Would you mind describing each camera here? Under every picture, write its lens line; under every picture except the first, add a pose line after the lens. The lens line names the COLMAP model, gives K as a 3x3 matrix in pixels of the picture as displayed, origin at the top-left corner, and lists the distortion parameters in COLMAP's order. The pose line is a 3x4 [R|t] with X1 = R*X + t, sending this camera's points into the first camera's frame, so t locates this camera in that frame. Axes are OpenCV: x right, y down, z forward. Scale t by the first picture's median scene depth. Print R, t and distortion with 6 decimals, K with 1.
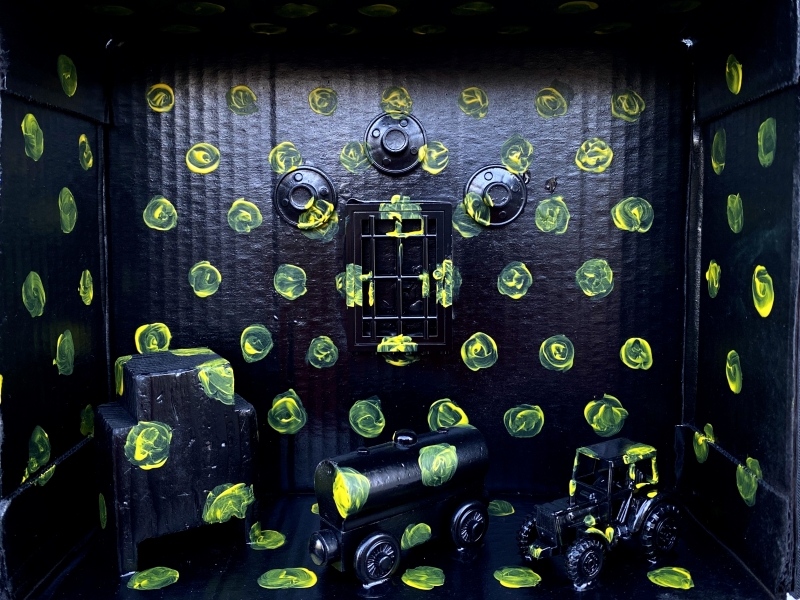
lens RADIAL K [[661.9, 0, 398.6], [0, 661.9, 288.7], [0, 0, 1]] dist [0.003190, -0.004222]
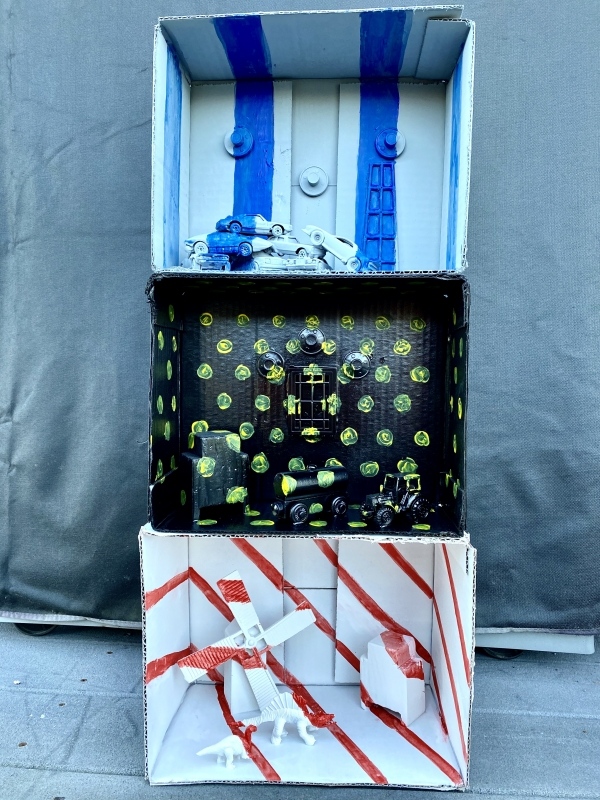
lens RADIAL K [[661.9, 0, 300.0], [0, 661.9, 400.0], [0, 0, 1]] dist [0.003190, -0.004222]
pose [[0.998439, 0.014773, -0.053872, 0.078427], [-0.017695, 0.998374, -0.054185, 0.097733], [0.052984, 0.055053, 0.997077, -1.191302]]
